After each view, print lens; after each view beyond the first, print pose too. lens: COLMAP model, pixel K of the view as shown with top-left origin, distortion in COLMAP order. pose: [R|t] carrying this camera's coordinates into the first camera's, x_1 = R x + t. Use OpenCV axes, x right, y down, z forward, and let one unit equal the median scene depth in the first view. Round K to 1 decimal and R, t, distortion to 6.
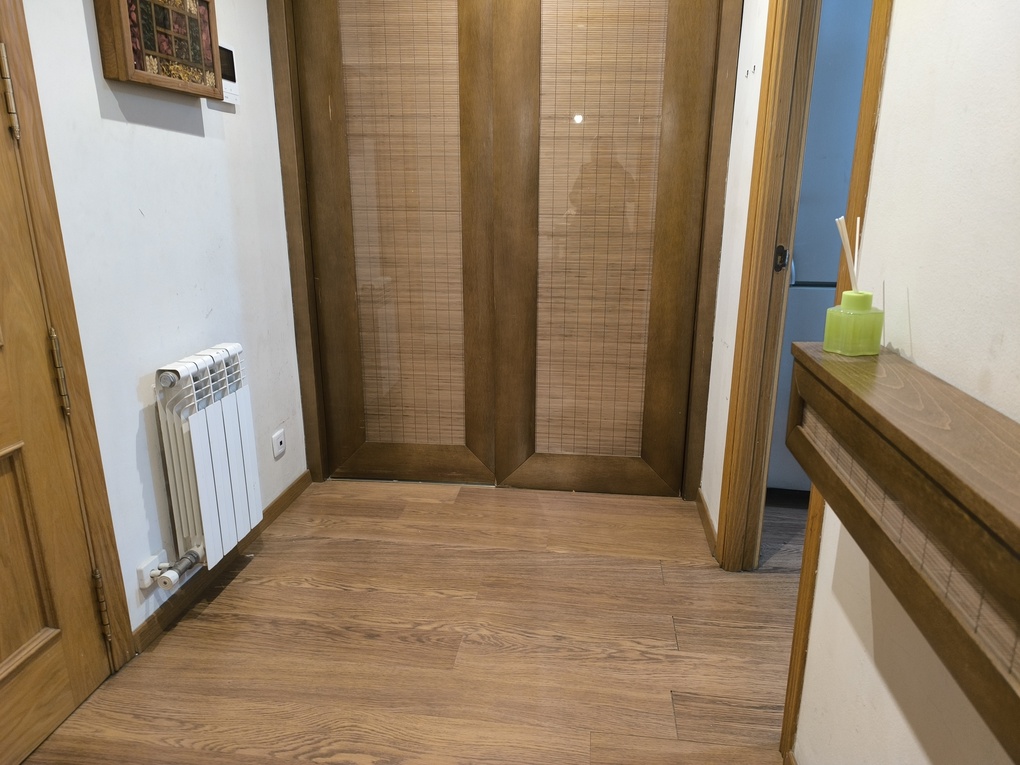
lens RADIAL K [[697.6, 0, 509.5], [0, 697.6, 385.7], [0, 0, 1]] dist [0.051473, -0.055425]
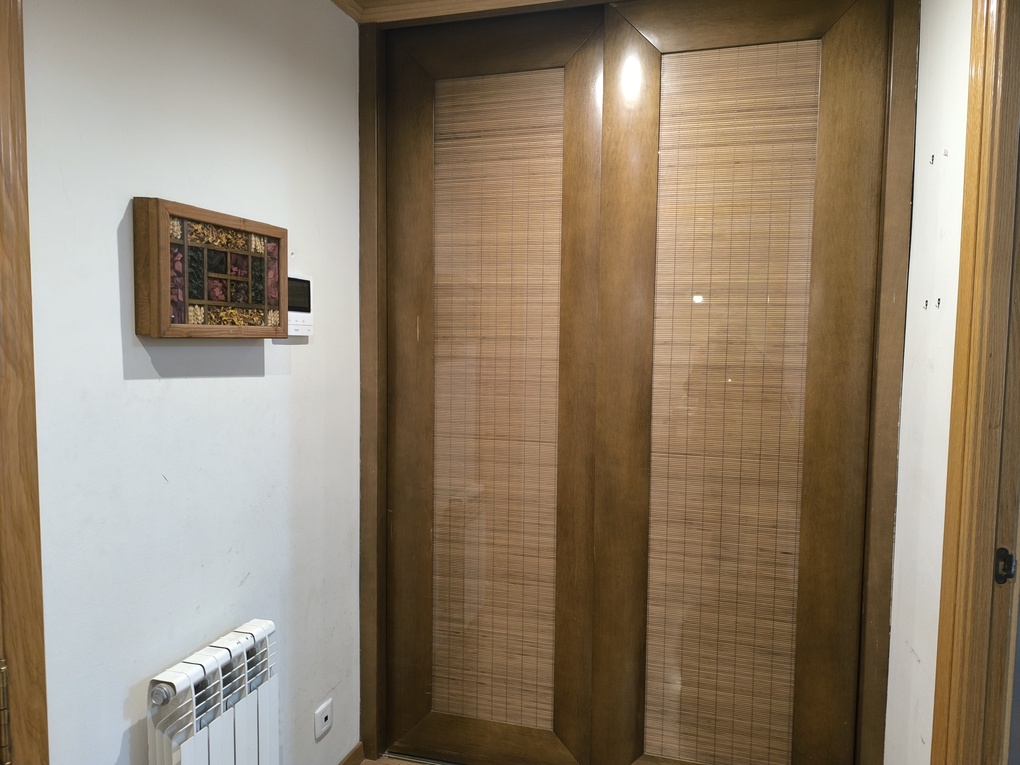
lens RADIAL K [[697.6, 0, 507.9], [0, 697.6, 385.9], [0, 0, 1]] dist [0.051473, -0.055425]
pose [[0.985902, 0.021732, -0.165905, 0.010890], [-0.056322, 0.976771, -0.206749, -0.145169], [0.157558, 0.213179, 0.964225, 0.168316]]
